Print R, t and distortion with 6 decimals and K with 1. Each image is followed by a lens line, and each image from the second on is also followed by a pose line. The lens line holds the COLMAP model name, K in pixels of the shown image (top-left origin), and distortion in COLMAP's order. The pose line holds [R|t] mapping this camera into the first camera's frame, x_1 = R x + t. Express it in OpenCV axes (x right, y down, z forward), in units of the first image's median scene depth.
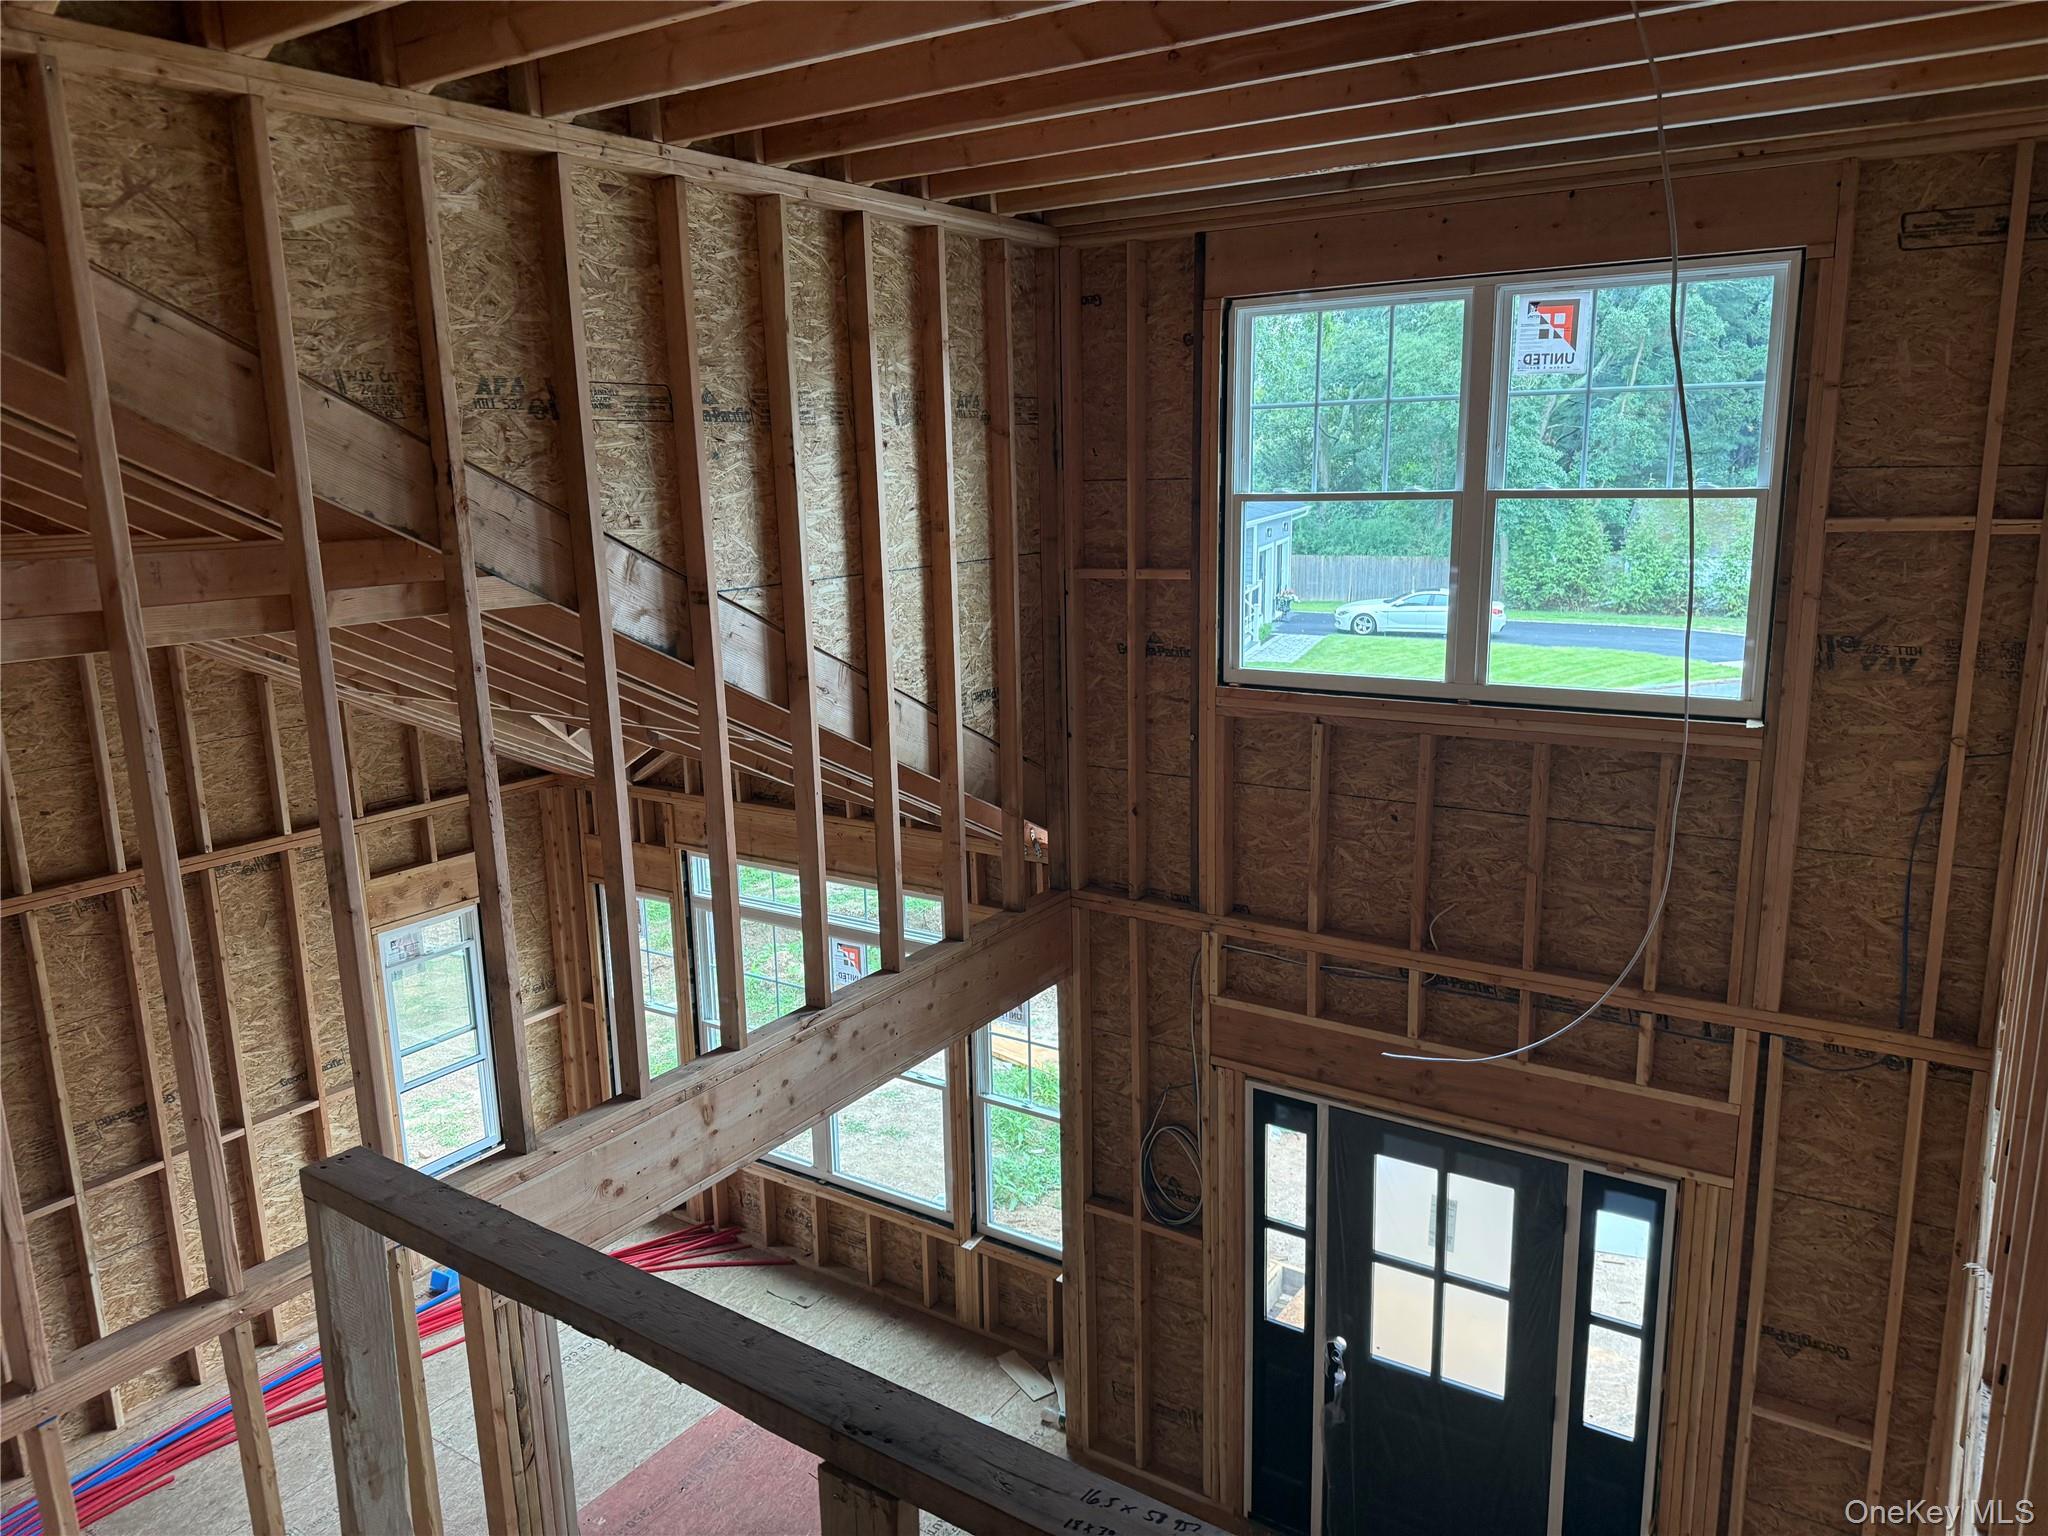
lens RADIAL K [[1422.7, 0, 1070.7], [0, 1422.7, 768.8], [0, 0, 1]] dist [0.142890, -0.169850]
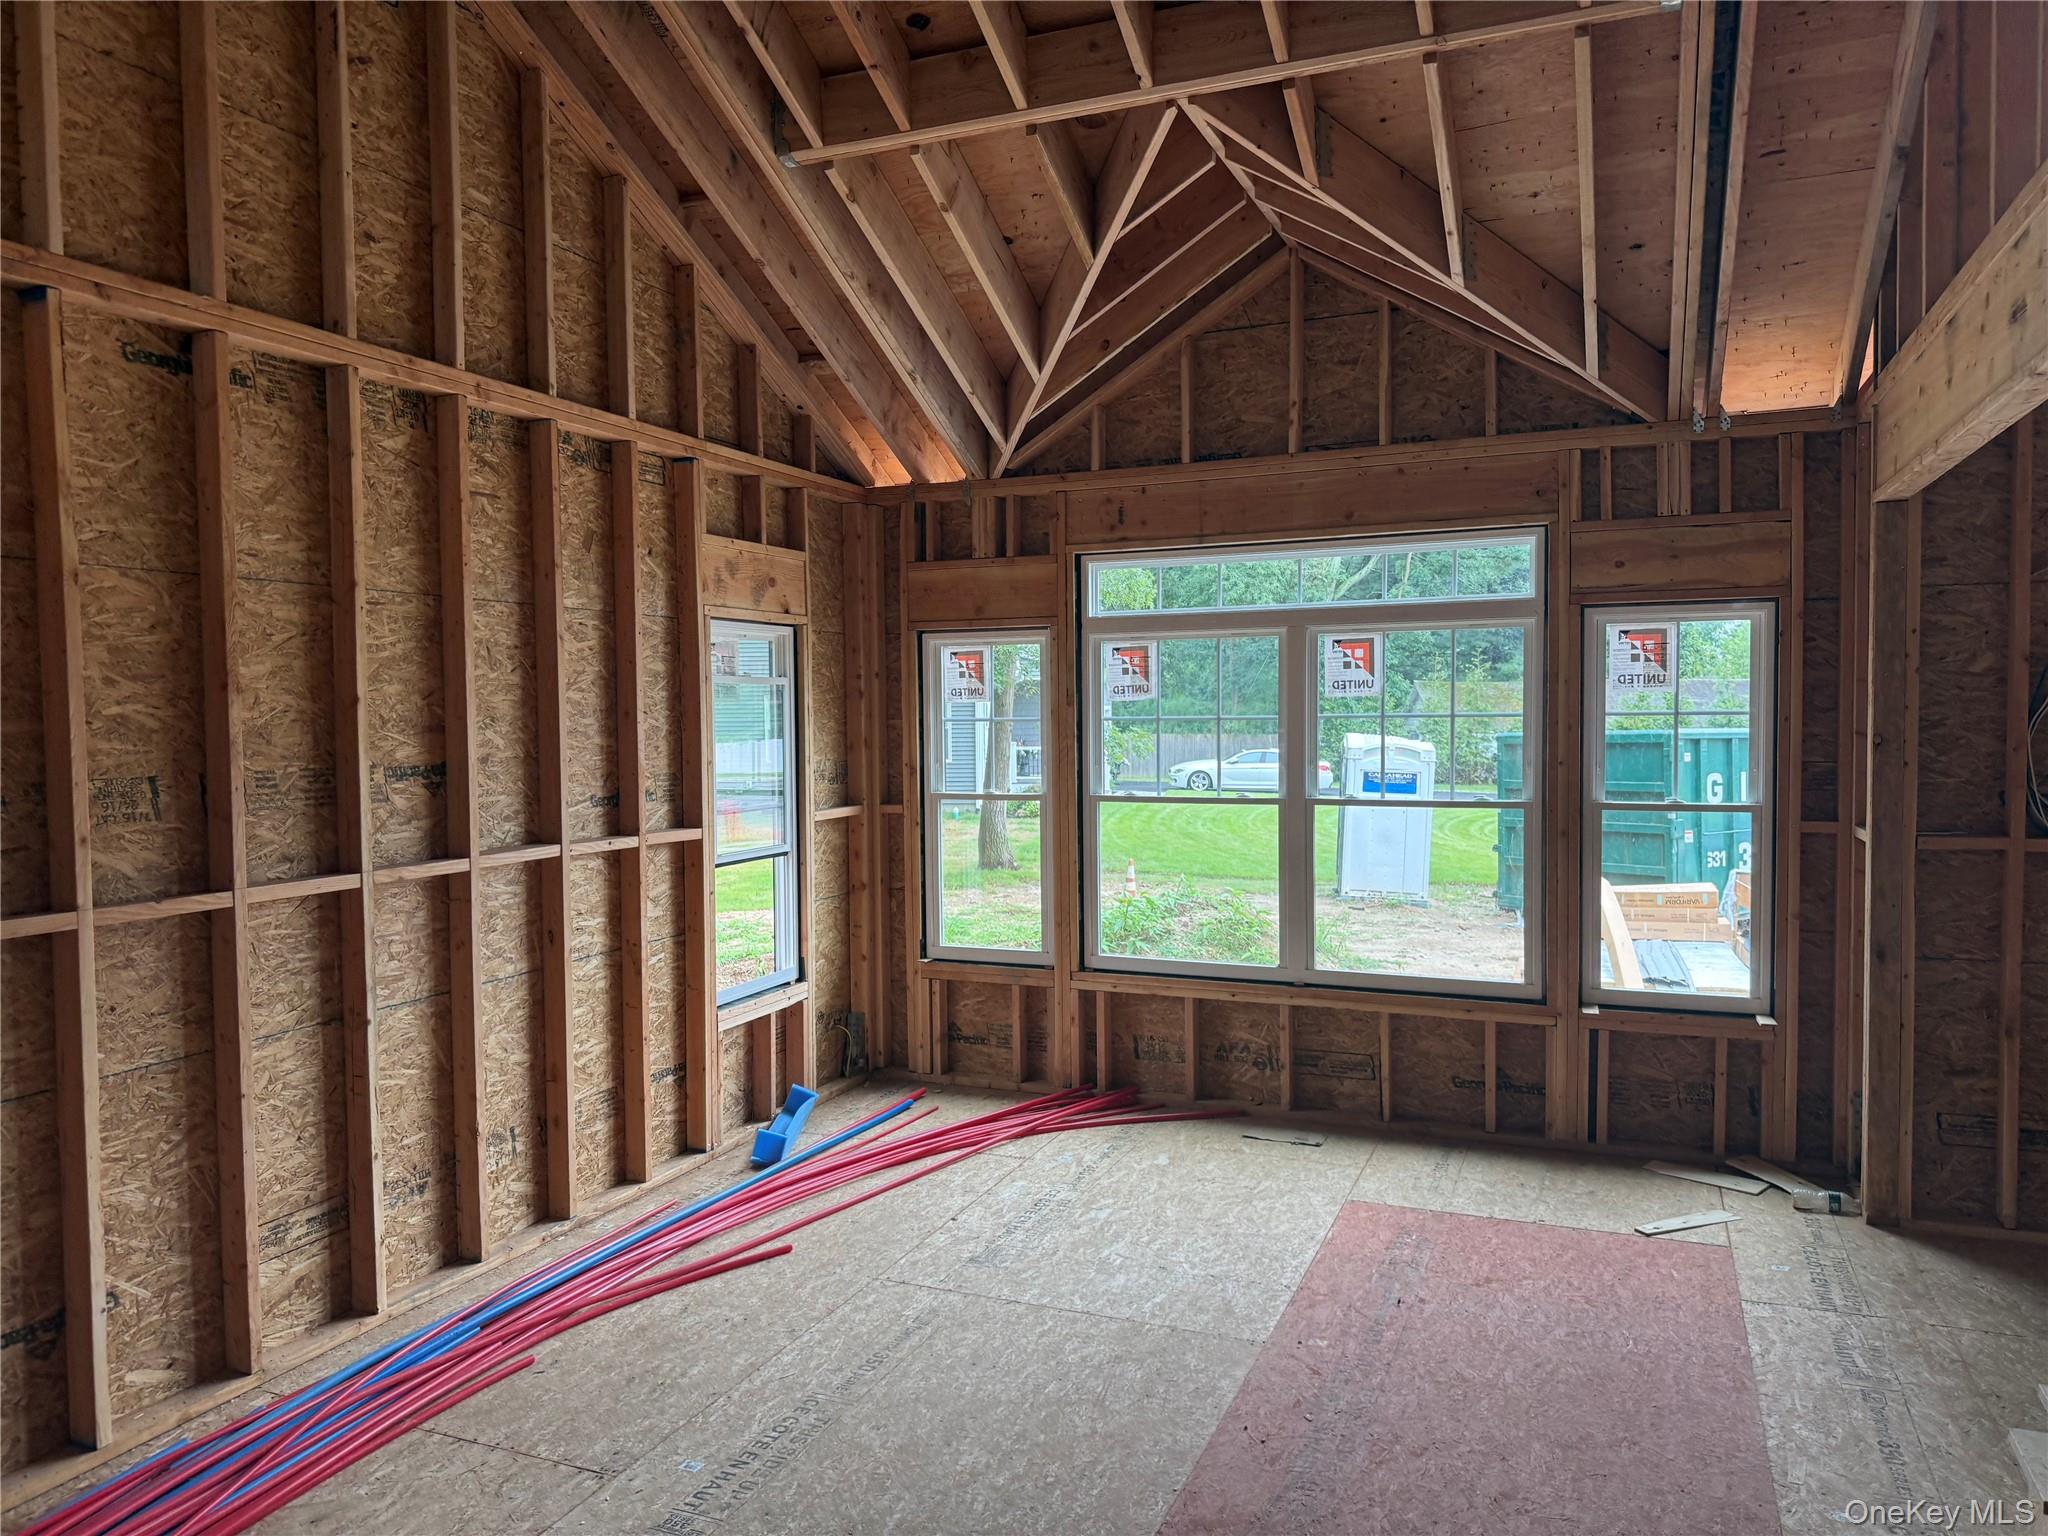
lens RADIAL K [[1422.7, 0, 1070.7], [0, 1422.7, 768.8], [0, 0, 1]] dist [0.142890, -0.169850]
pose [[0.979685, -0.000579, 0.200543, -0.507285], [0.035874, 0.984372, -0.172408, 0.354106], [-0.197309, 0.176100, 0.964395, 0.359950]]
